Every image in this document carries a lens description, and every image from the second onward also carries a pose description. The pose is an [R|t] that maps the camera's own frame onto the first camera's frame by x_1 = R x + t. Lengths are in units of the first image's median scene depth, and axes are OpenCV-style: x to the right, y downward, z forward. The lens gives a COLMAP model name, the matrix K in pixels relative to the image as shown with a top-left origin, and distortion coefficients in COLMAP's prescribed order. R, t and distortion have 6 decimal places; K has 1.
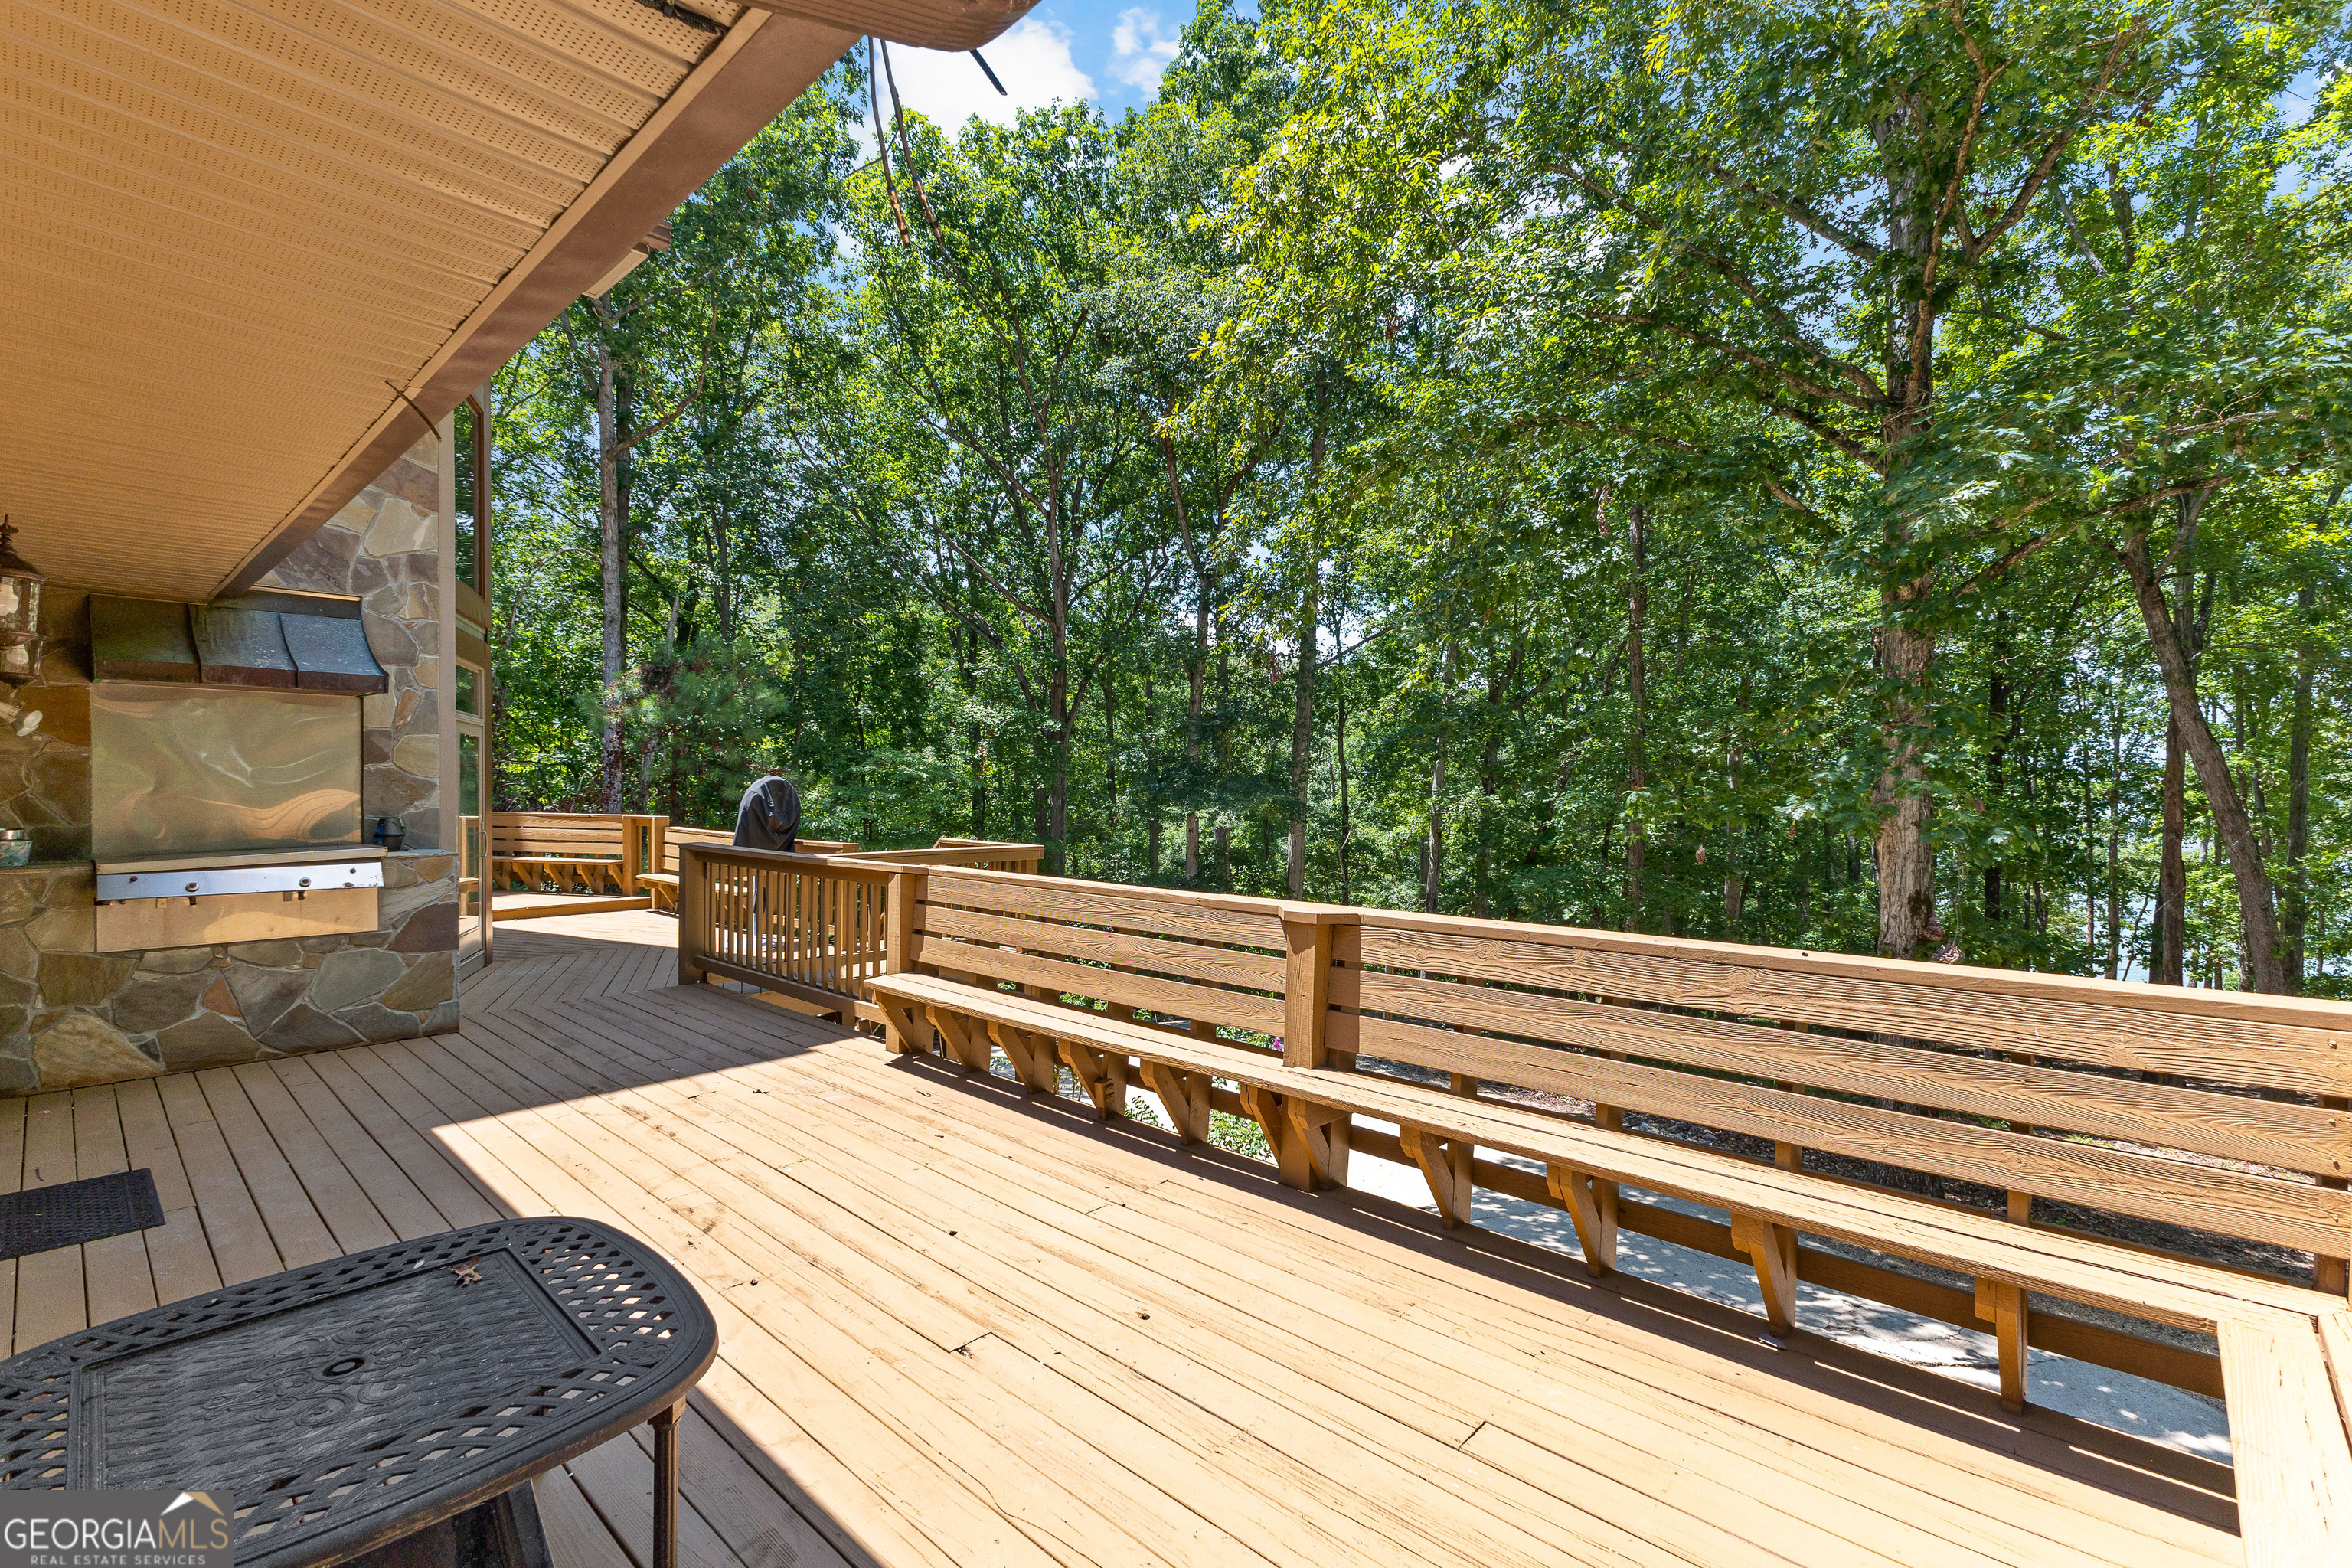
lens RADIAL K [[1043.8, 0, 1197.8], [0, 1043.8, 798.1], [0, 0, 1]] dist [0.016289, -0.004980]
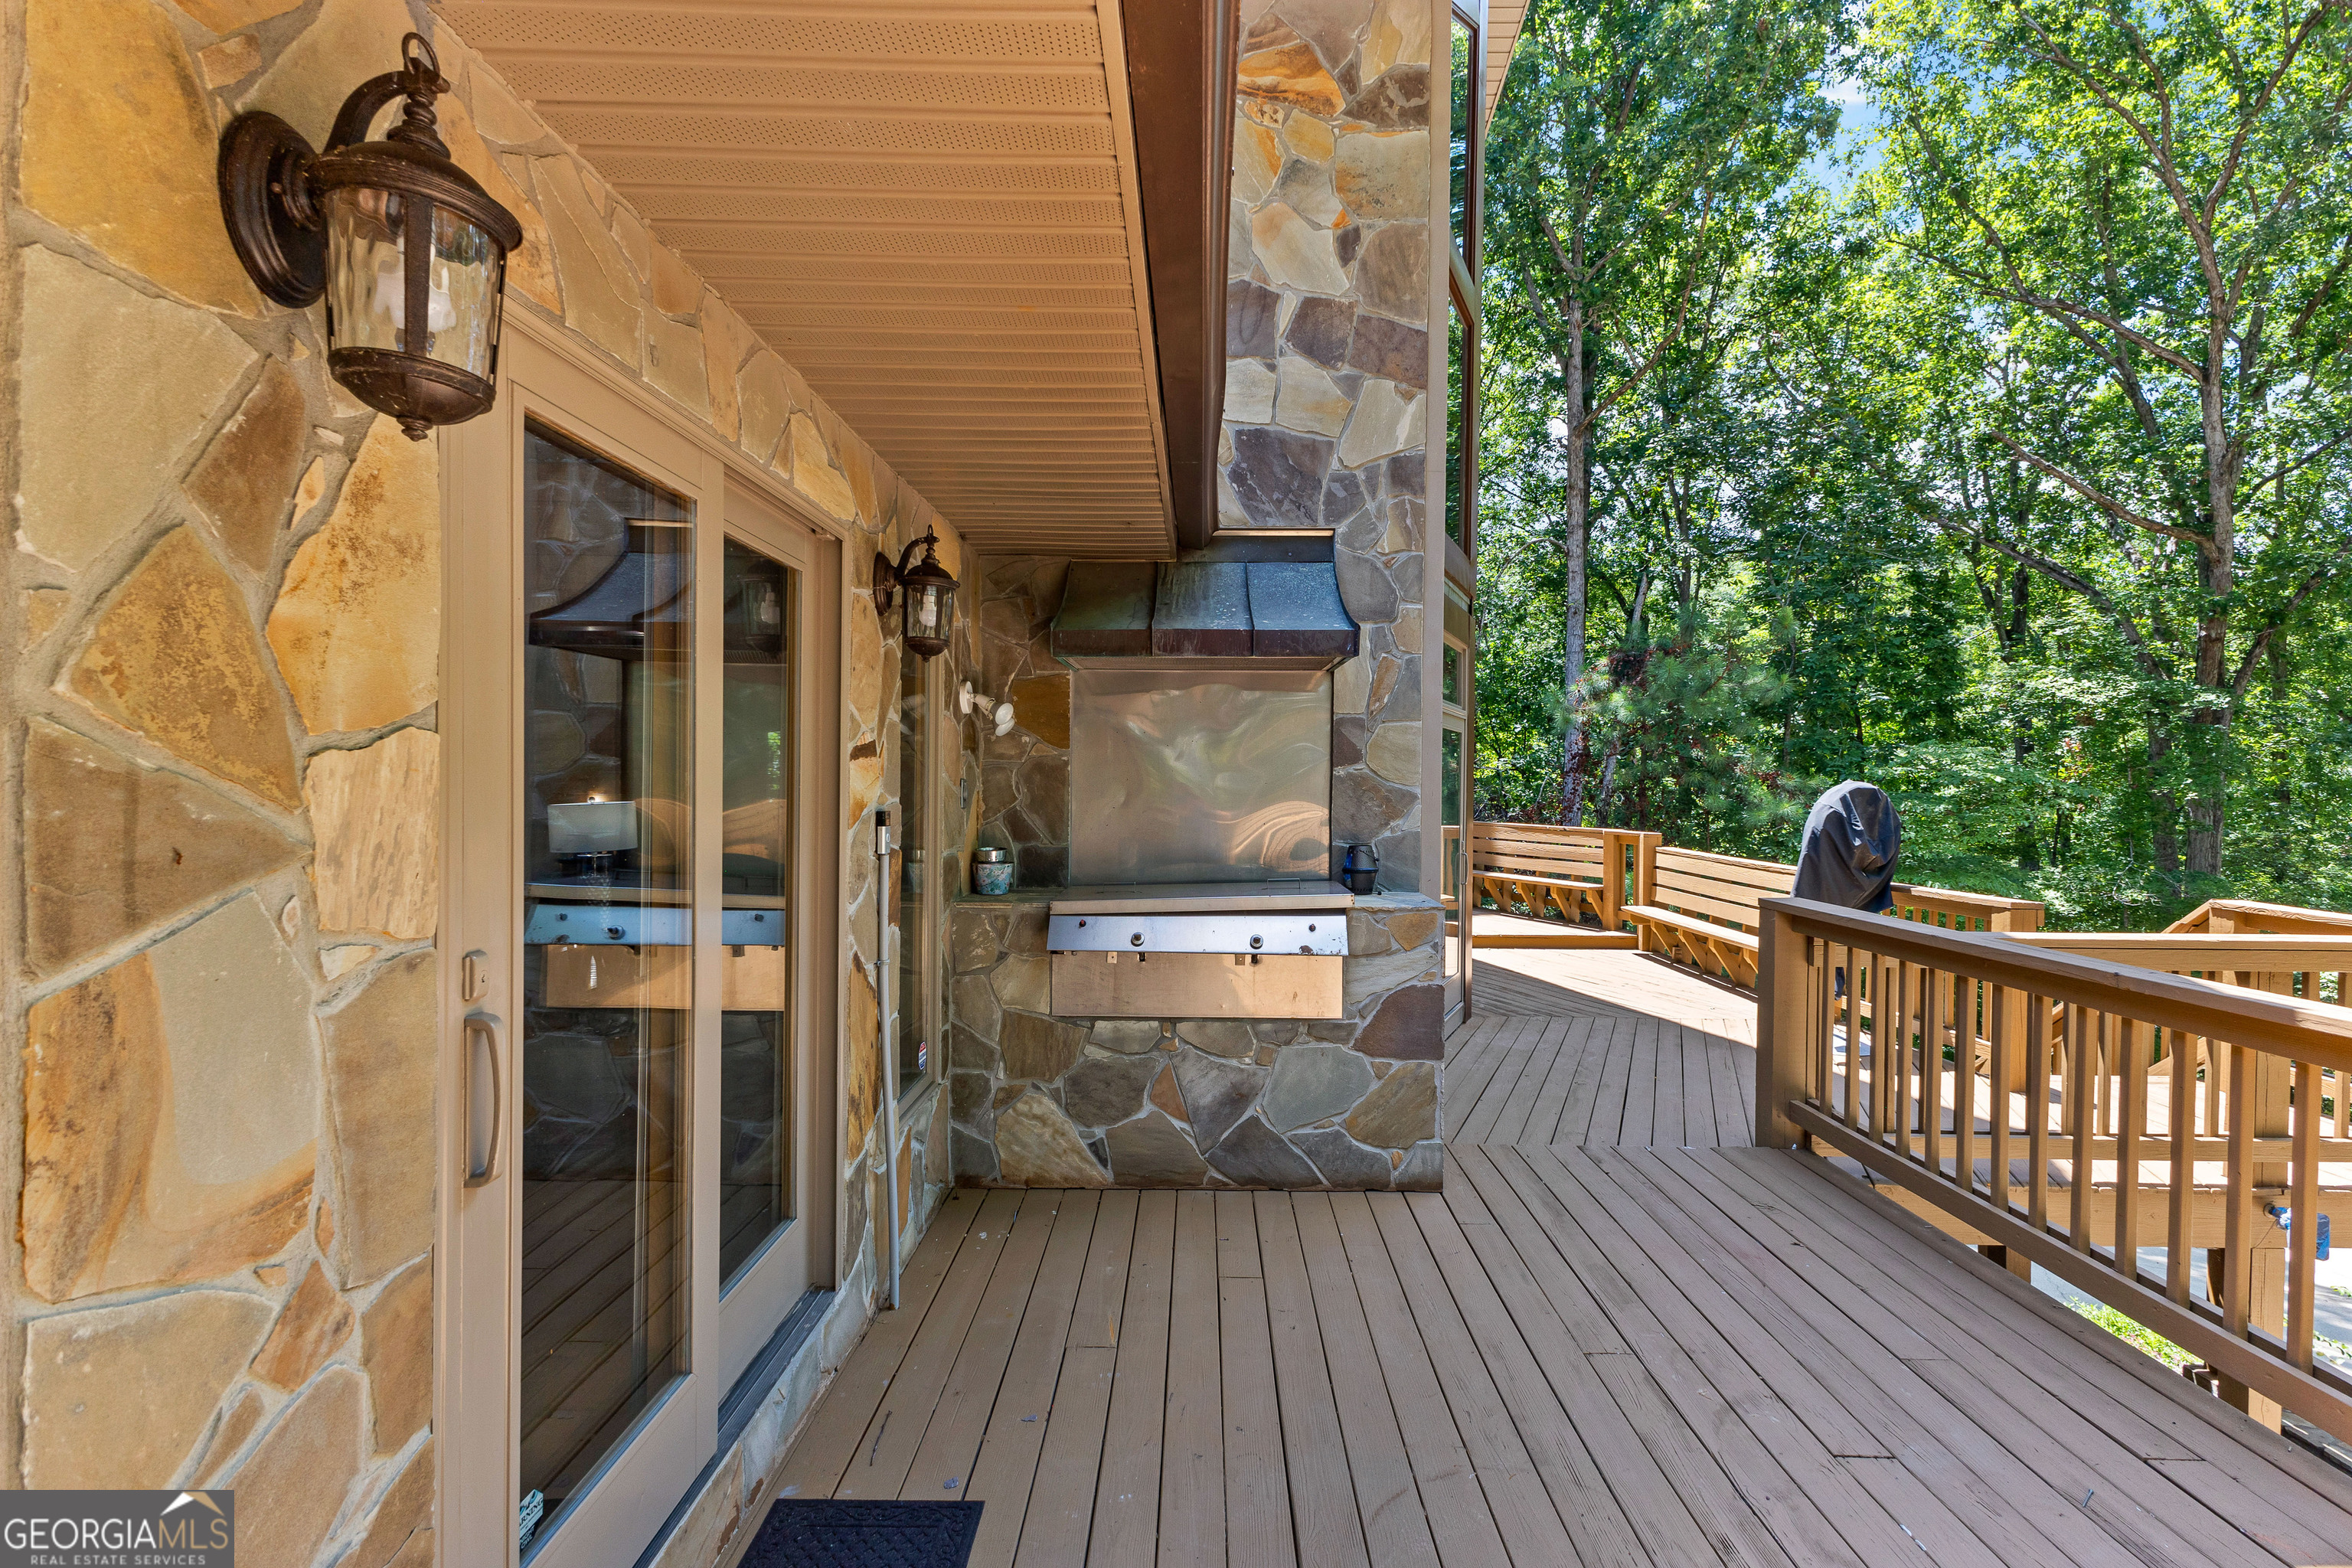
lens RADIAL K [[1043.8, 0, 1197.8], [0, 1043.8, 798.1], [0, 0, 1]] dist [0.016289, -0.004980]
pose [[0.673338, 0.010615, -0.739259, -0.335466], [-0.013933, 0.999902, 0.001666, -0.011246], [0.739204, 0.009178, 0.673420, 0.460816]]
